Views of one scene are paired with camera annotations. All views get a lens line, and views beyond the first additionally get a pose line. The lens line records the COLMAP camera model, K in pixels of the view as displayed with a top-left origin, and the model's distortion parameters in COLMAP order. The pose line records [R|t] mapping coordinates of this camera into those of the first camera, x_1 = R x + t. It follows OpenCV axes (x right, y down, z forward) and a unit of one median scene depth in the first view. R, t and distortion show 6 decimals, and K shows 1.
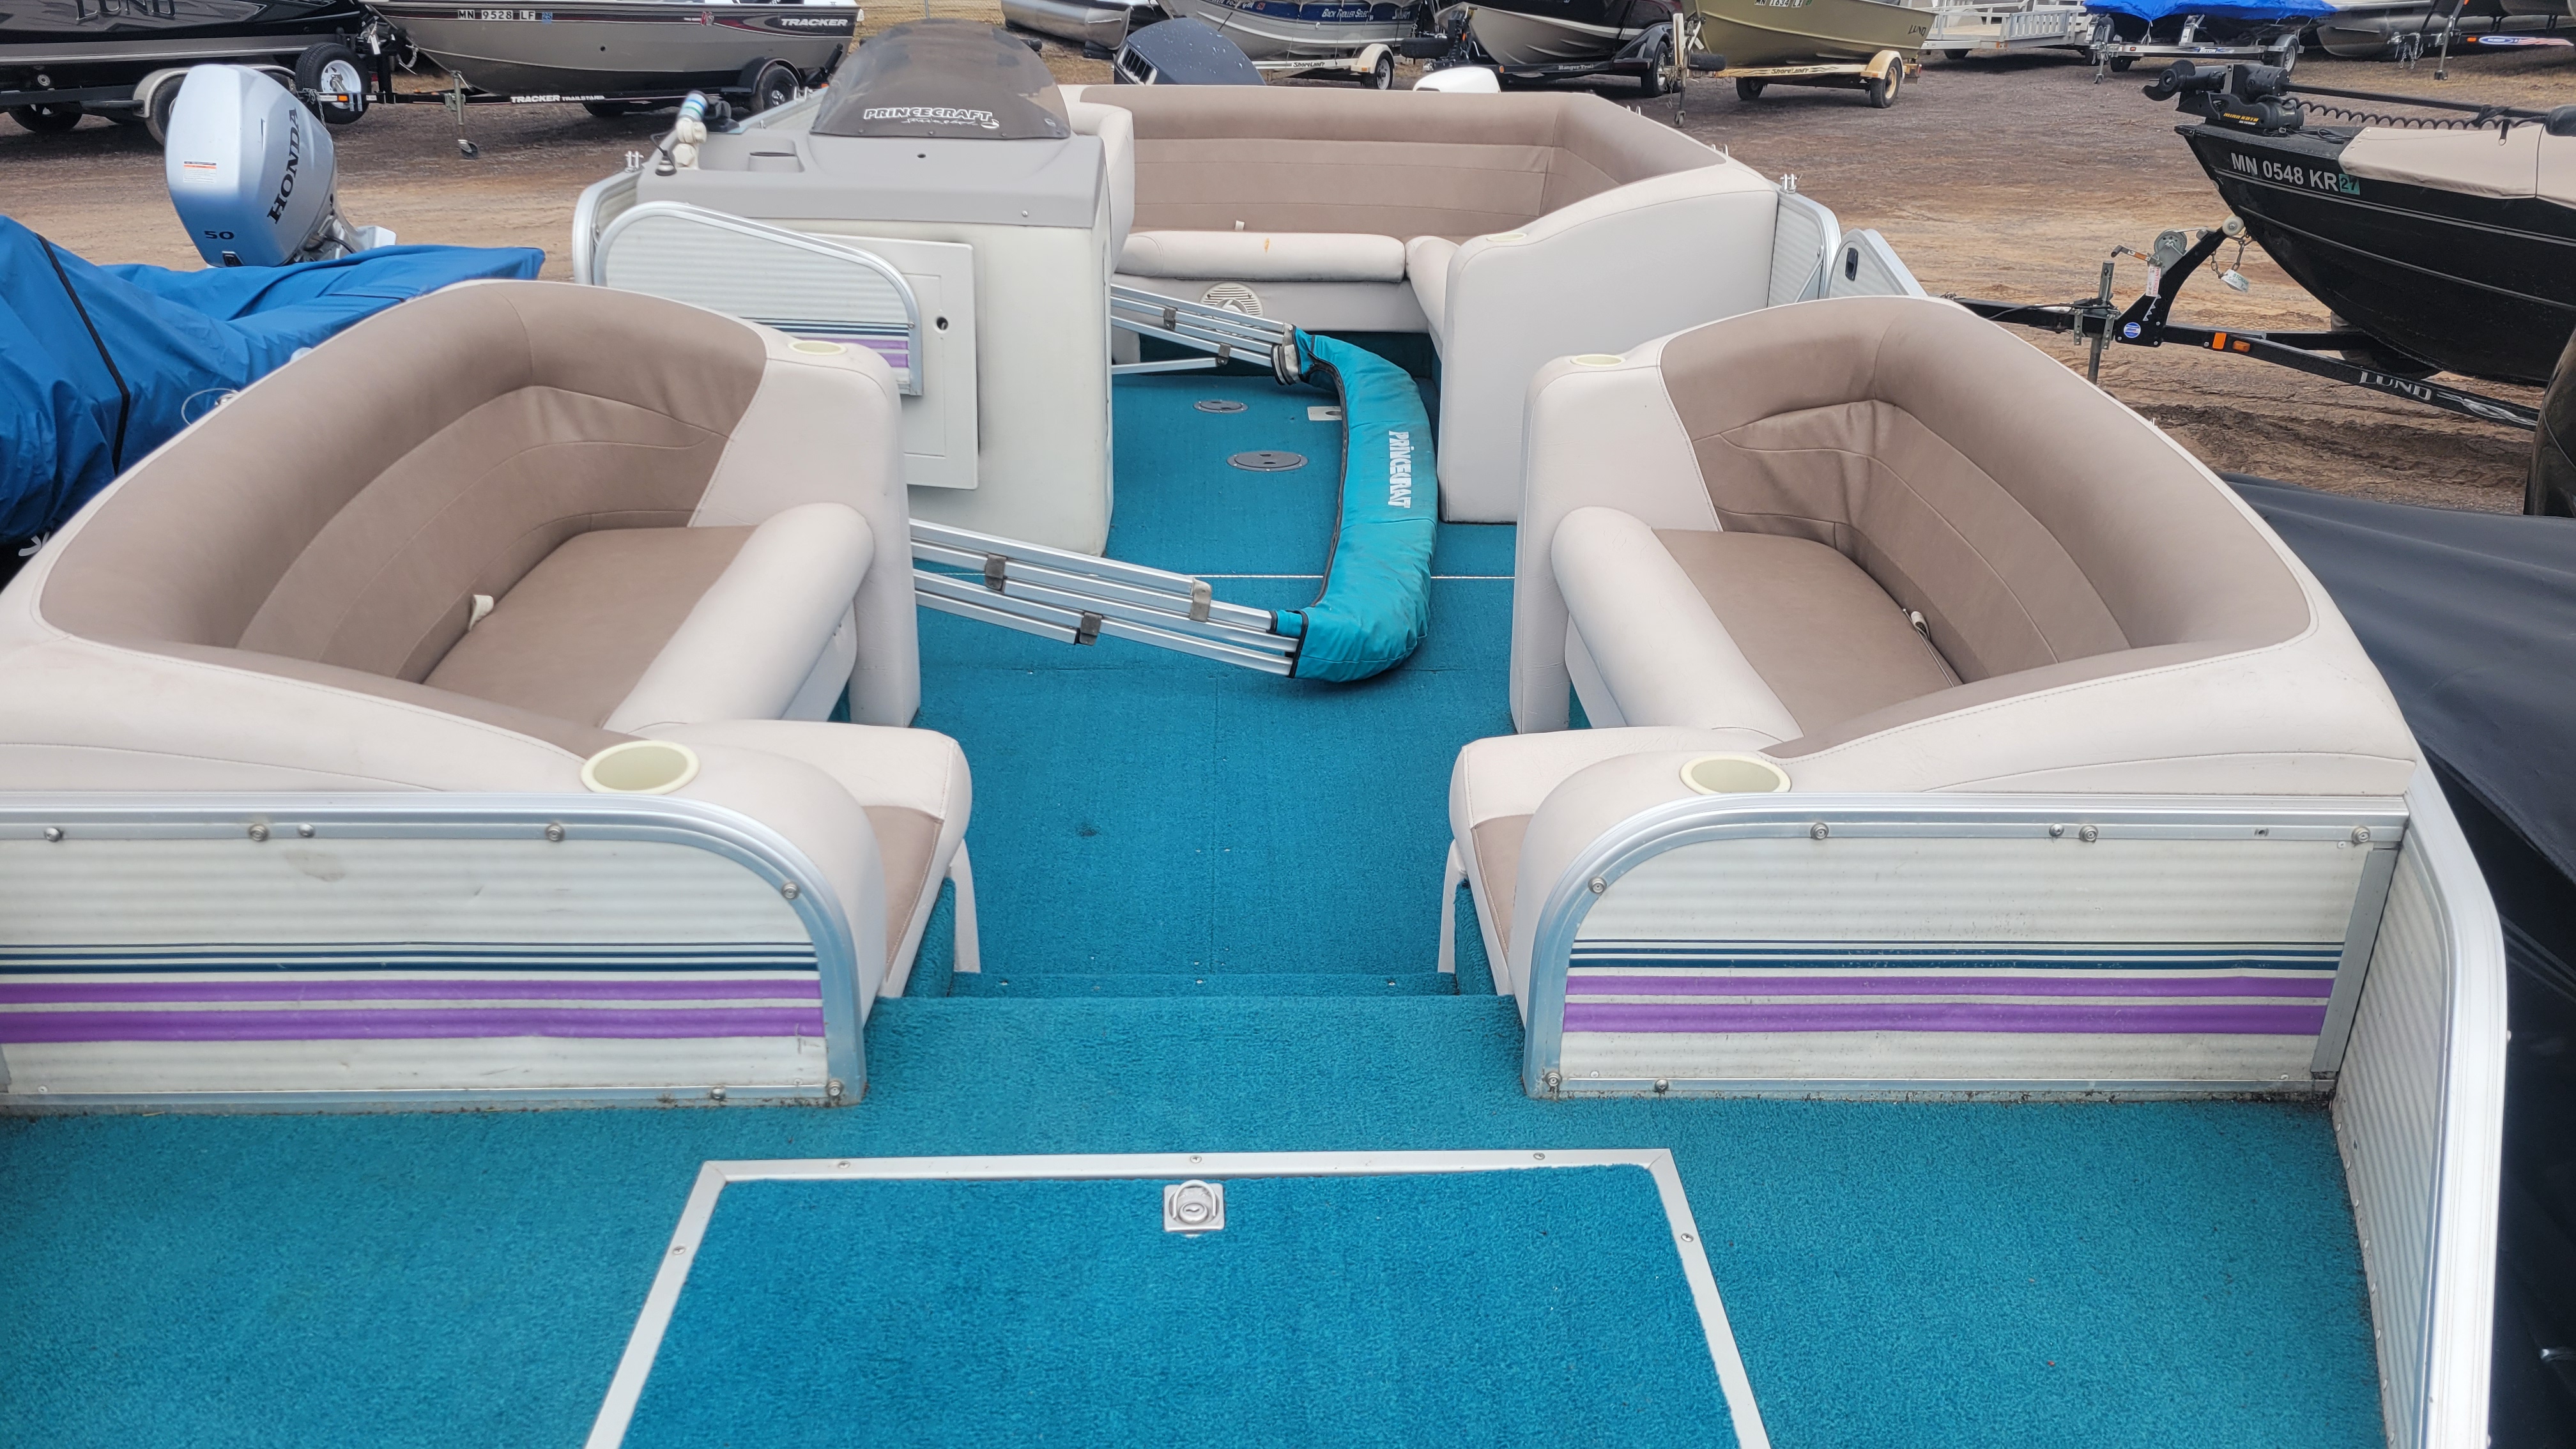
lens RADIAL K [[1921.7, 0, 1298.4], [0, 1921.7, 729.8], [0, 0, 1]] dist [0.028897, -0.018168]
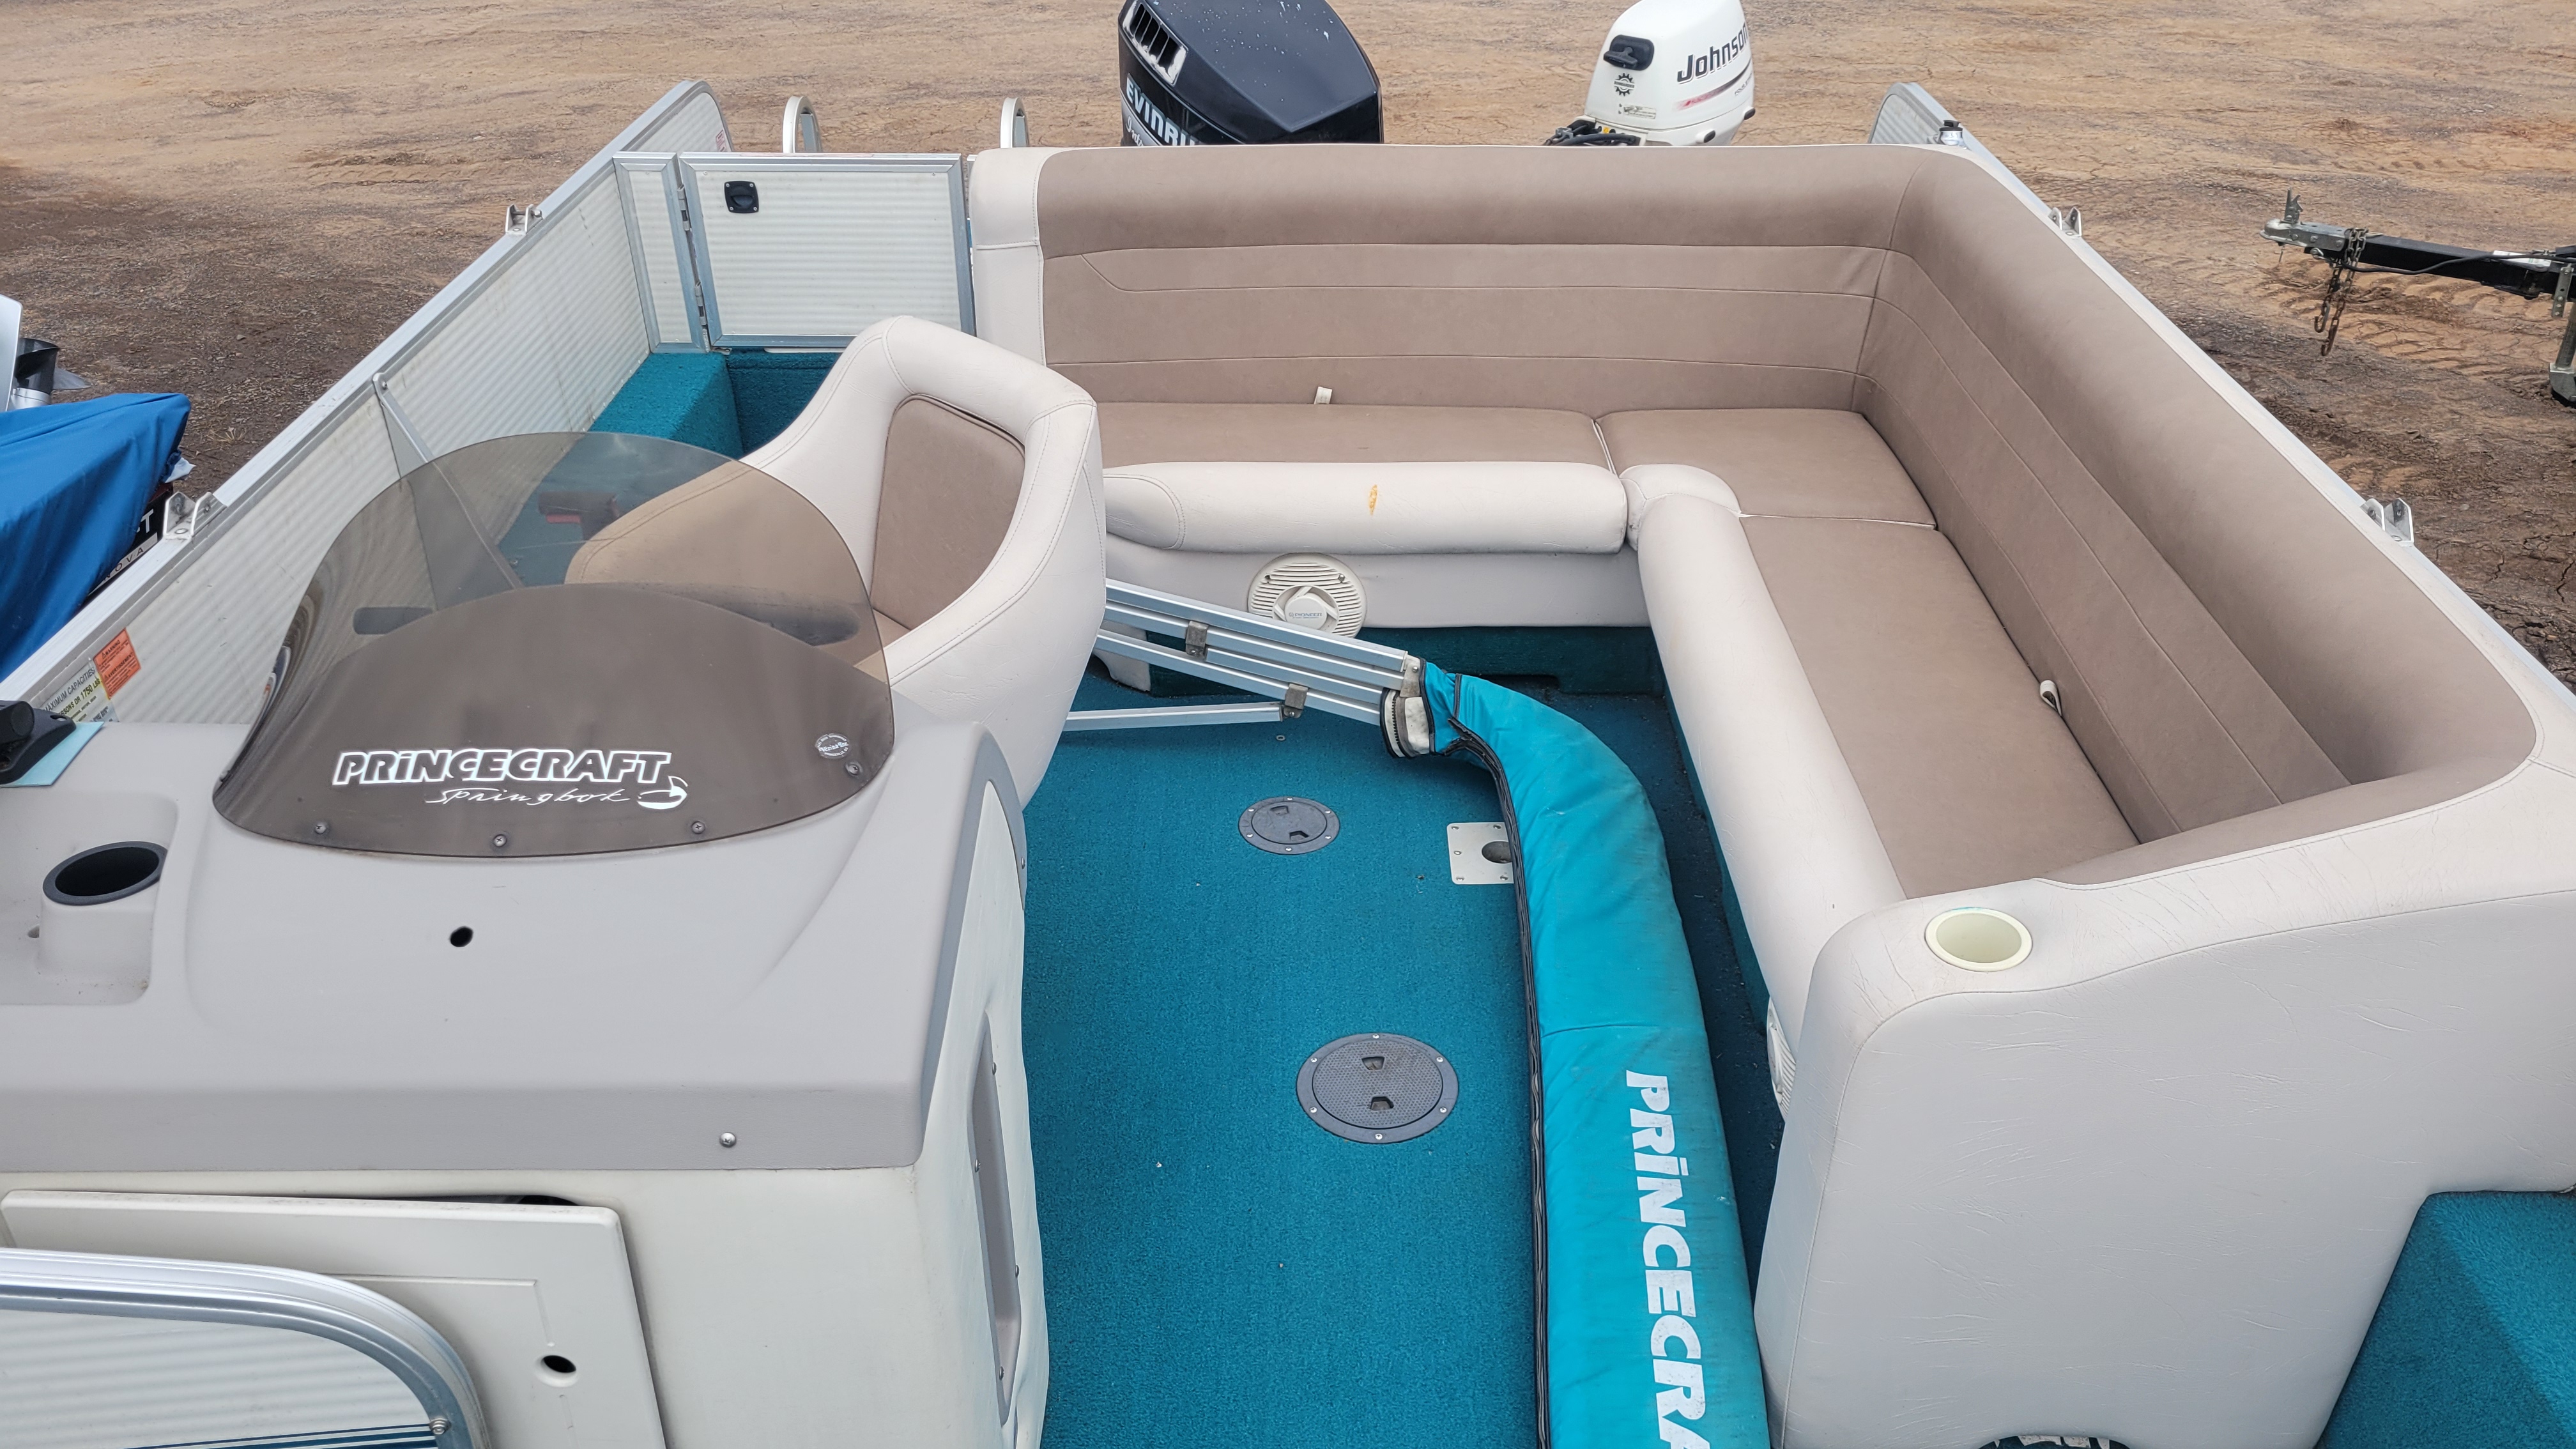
lens RADIAL K [[1921.7, 0, 1269.4], [0, 1921.7, 719.5], [0, 0, 1]] dist [0.028897, -0.018168]
pose [[0.998261, 0.008463, -0.058346, -0.013558], [0.001035, 0.986975, 0.160873, -0.278548], [0.058947, -0.160654, 0.985249, 0.455271]]
